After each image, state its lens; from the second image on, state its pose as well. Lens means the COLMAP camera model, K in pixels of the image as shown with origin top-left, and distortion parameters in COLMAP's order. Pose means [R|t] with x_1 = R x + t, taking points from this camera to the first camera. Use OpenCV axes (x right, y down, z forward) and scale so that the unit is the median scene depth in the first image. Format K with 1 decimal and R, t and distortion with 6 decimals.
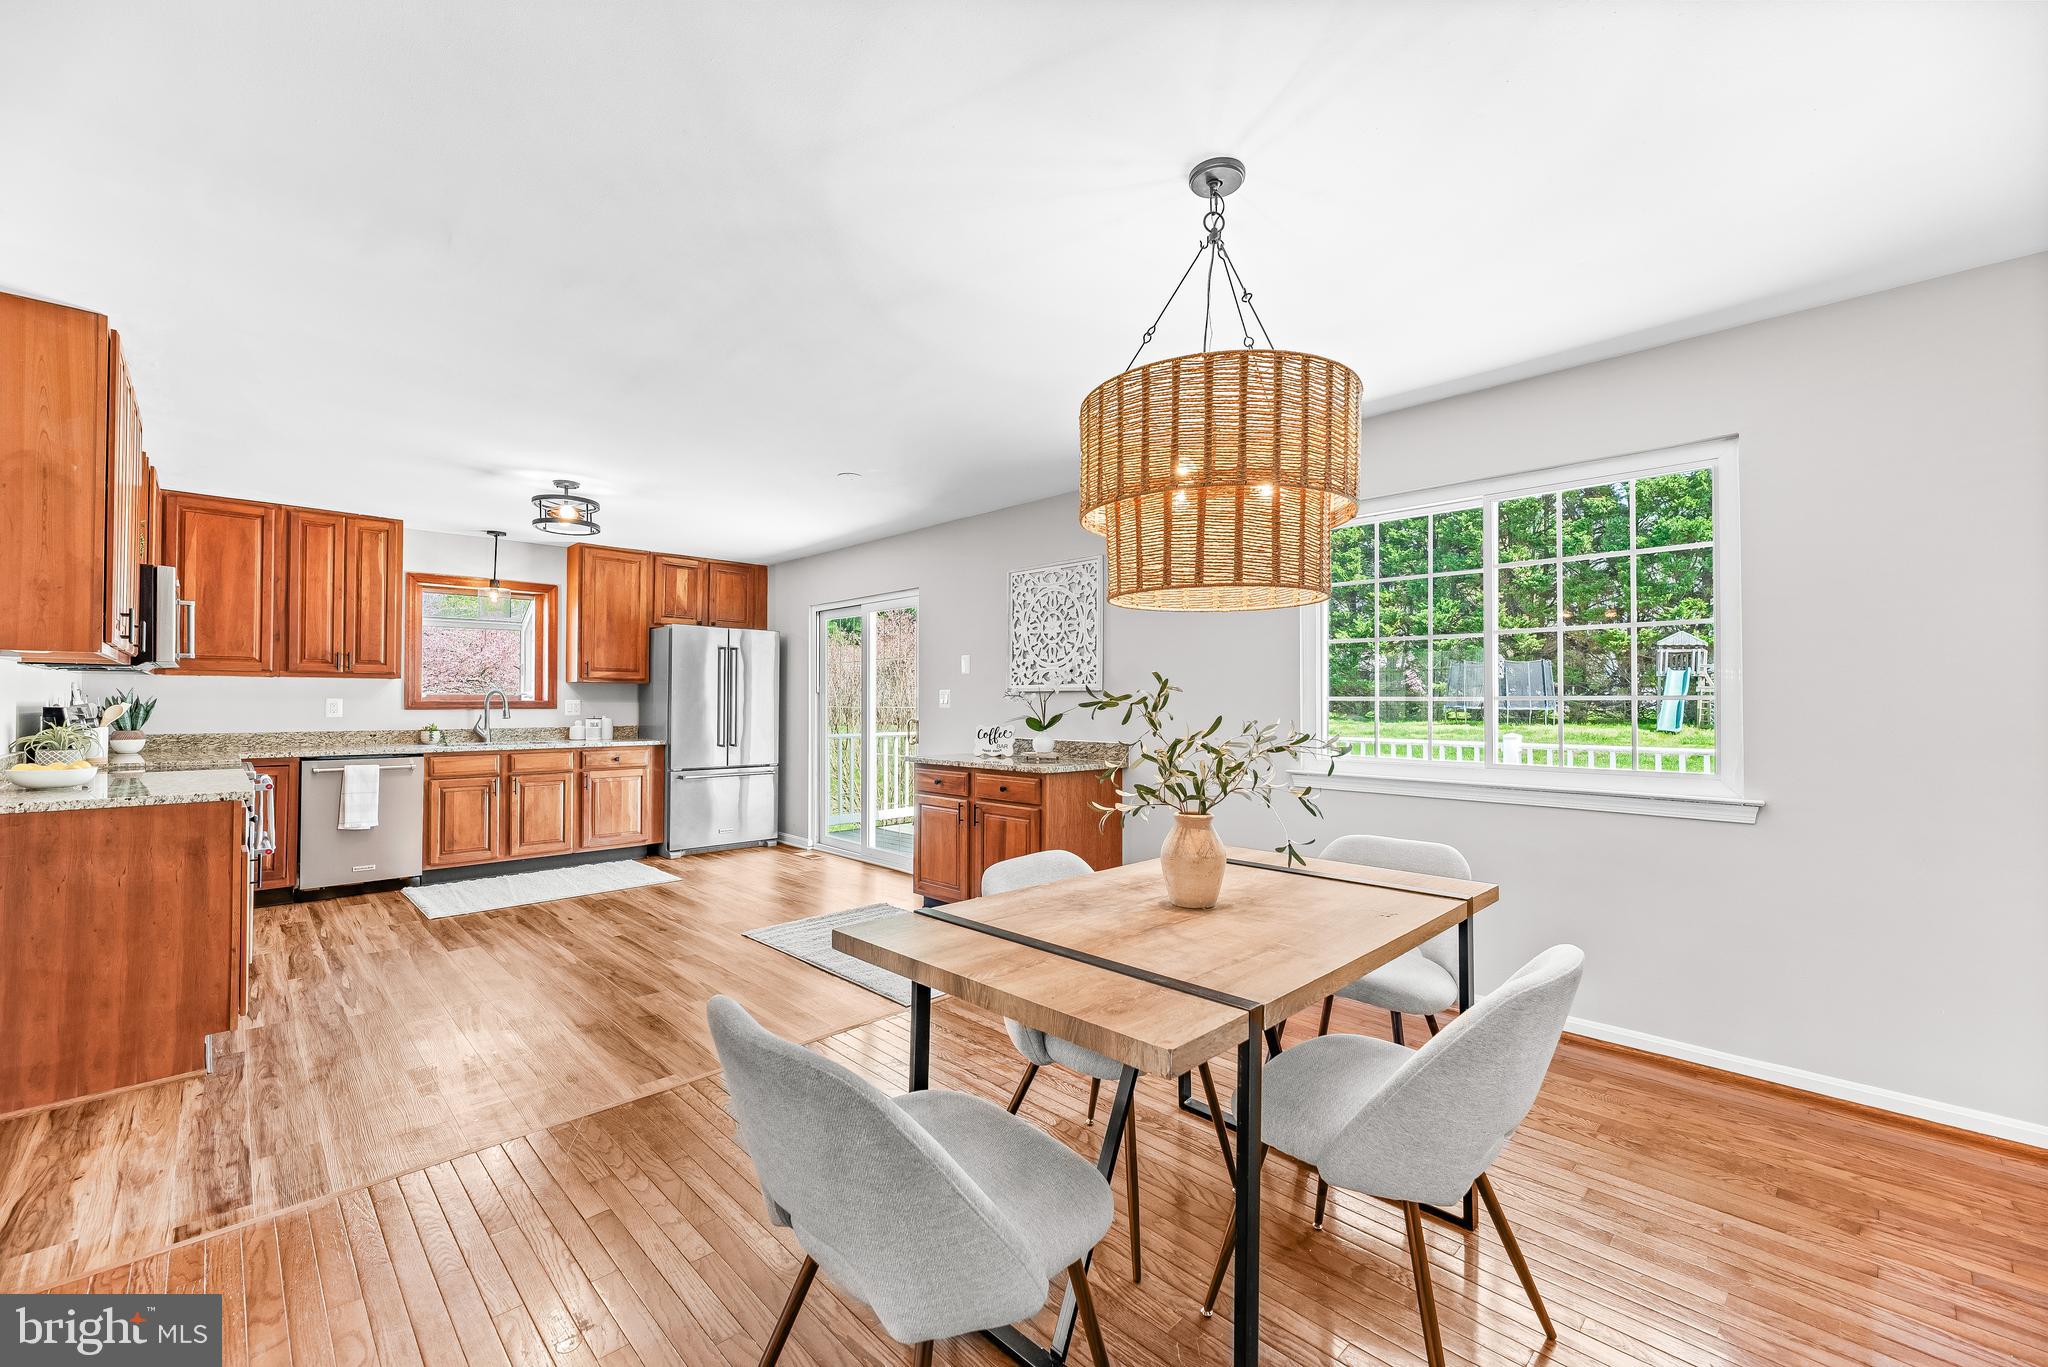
lens RADIAL K [[821.5, 0, 1018.4], [0, 821.5, 693.2], [0, 0, 1]] dist [0.000177, -0.000201]
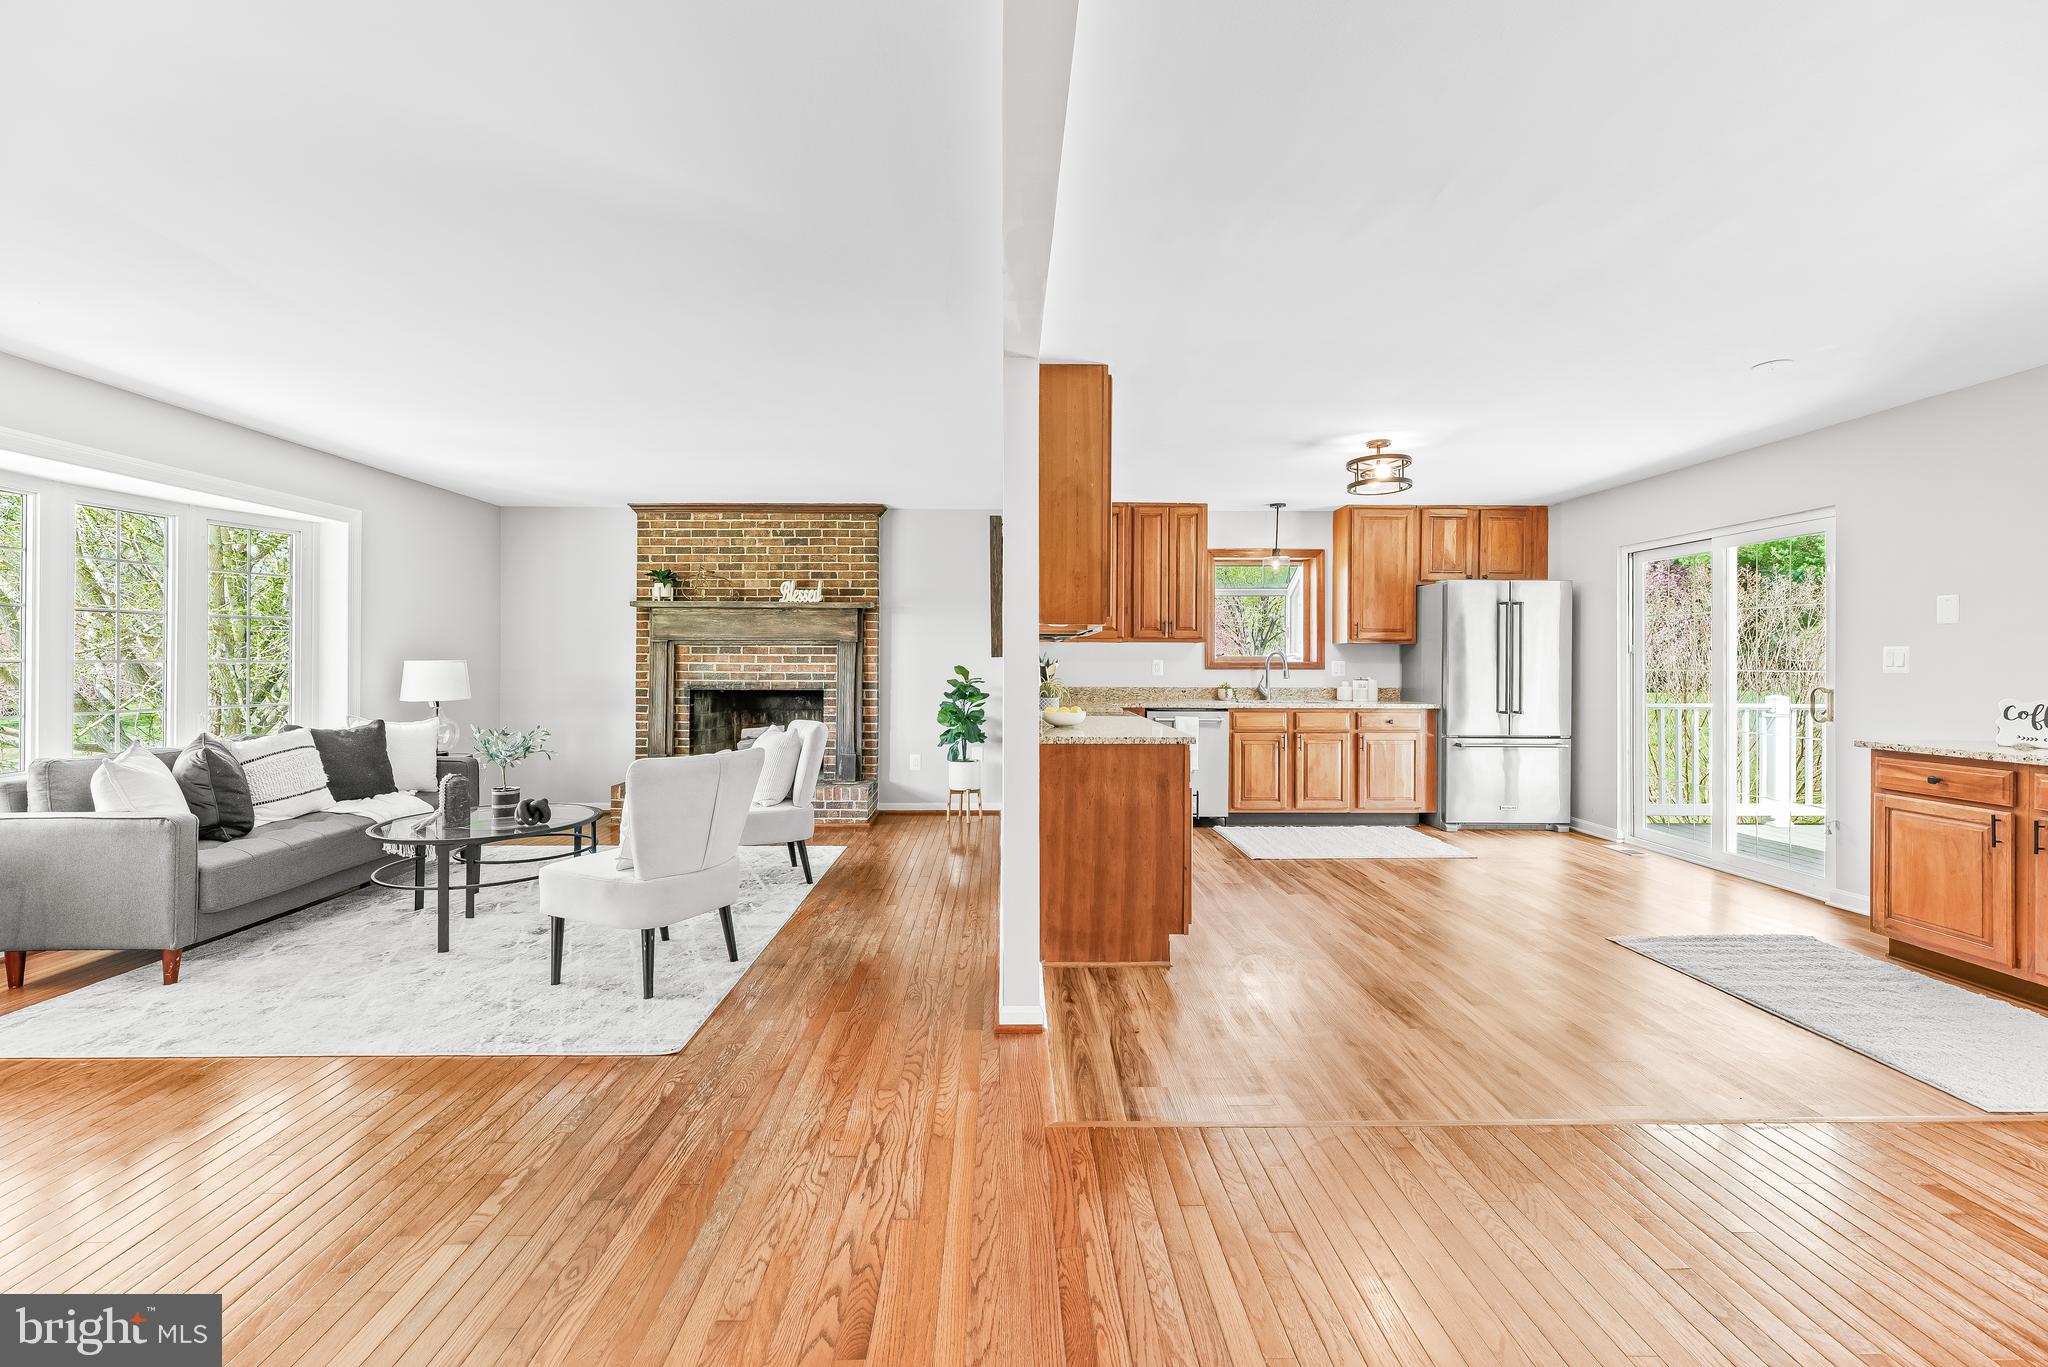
lens RADIAL K [[836.3, 0, 1015.0], [0, 836.3, 660.8], [0, 0, 1]] dist [0.001238, -0.000052]
pose [[0.727045, -0.000407, -0.686590, -0.150375], [0.005463, 0.999972, 0.005191, 0.000309], [0.686568, -0.007525, 0.727027, -0.031187]]
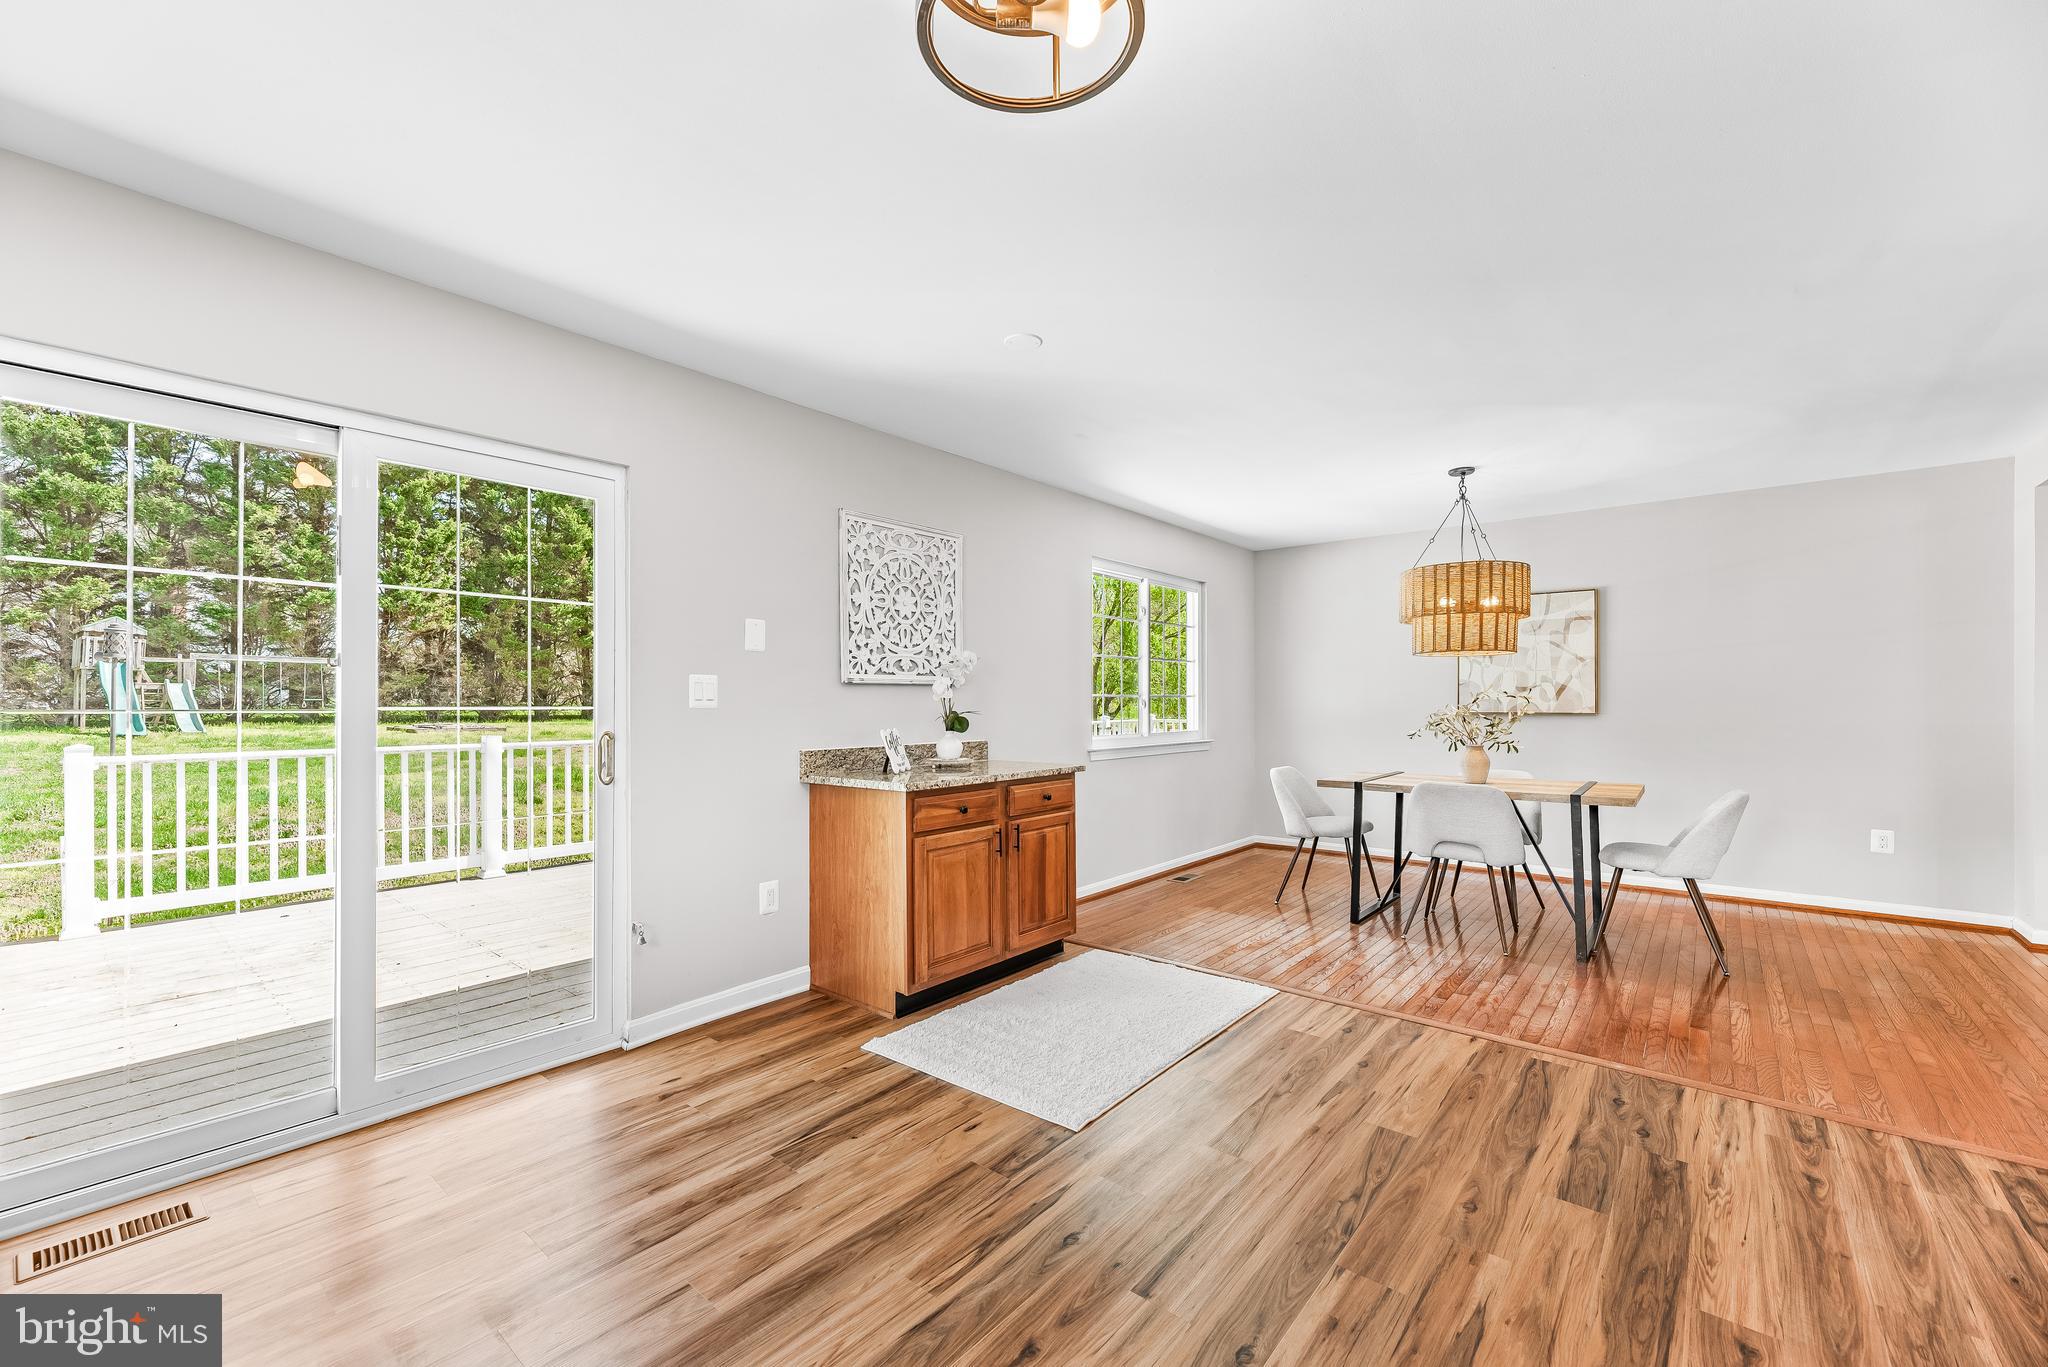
lens RADIAL K [[827.5, 0, 1016.0], [0, 827.5, 703.1], [0, 0, 1]] dist [-0.000061, 0.000246]
pose [[-0.101381, -0.004392, 0.994838, -0.693120], [-0.010596, 0.999938, 0.003335, 0.011341], [-0.994791, -0.010203, -0.101422, 0.878073]]
